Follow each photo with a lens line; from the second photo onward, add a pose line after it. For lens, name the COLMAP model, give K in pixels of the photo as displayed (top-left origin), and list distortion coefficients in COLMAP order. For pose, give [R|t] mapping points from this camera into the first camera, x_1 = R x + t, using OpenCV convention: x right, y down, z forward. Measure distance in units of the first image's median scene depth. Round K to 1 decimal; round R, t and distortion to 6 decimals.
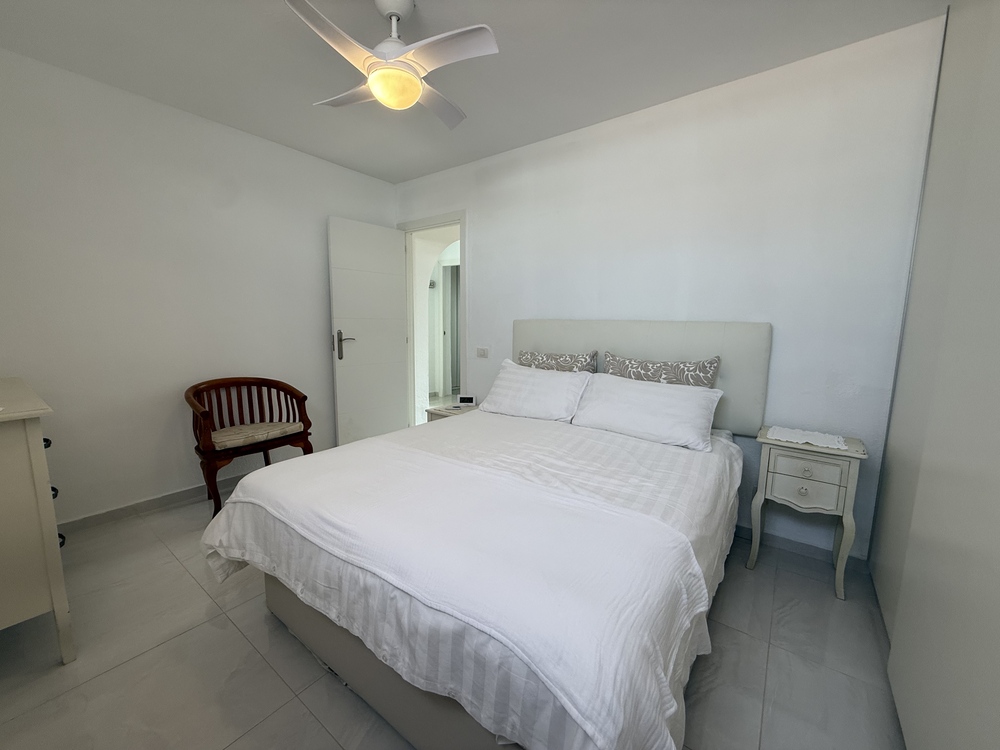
lens RADIAL K [[399.7, 0, 499.6], [0, 399.7, 374.0], [0, 0, 1]] dist [-0.000134, 0.000014]
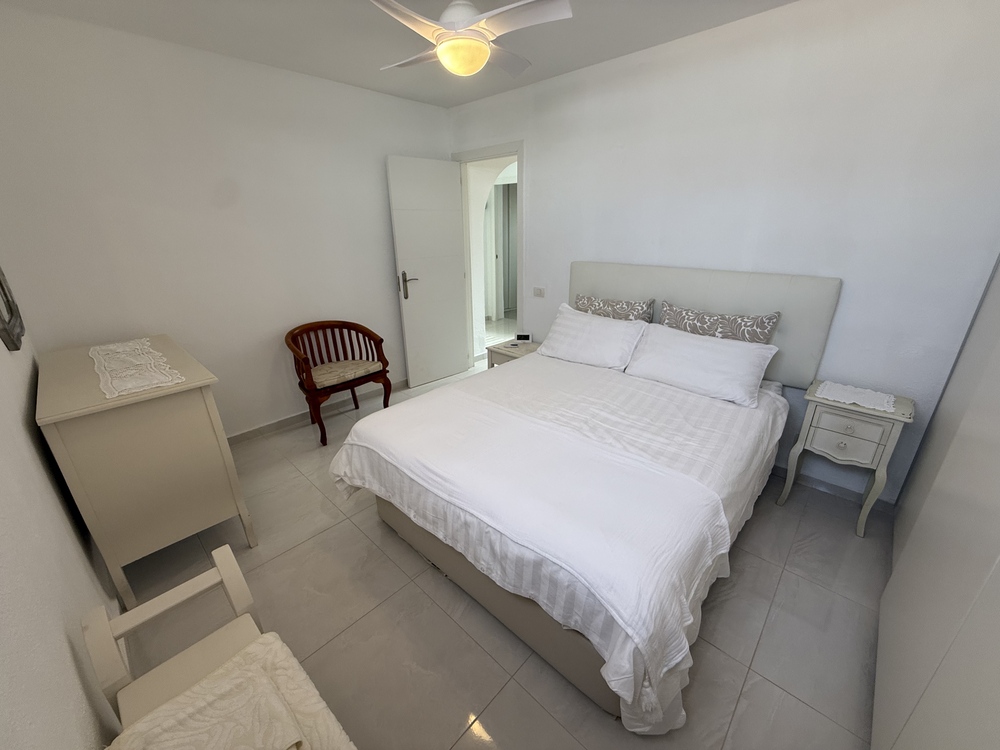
lens RADIAL K [[399.7, 0, 500.5], [0, 399.7, 377.1], [0, 0, 1]] dist [-0.000134, 0.000014]
pose [[0.993440, 0.017313, -0.113036, -0.039159], [0.009365, 0.972835, 0.231311, -0.147566], [0.113970, -0.230852, 0.966291, -0.108418]]
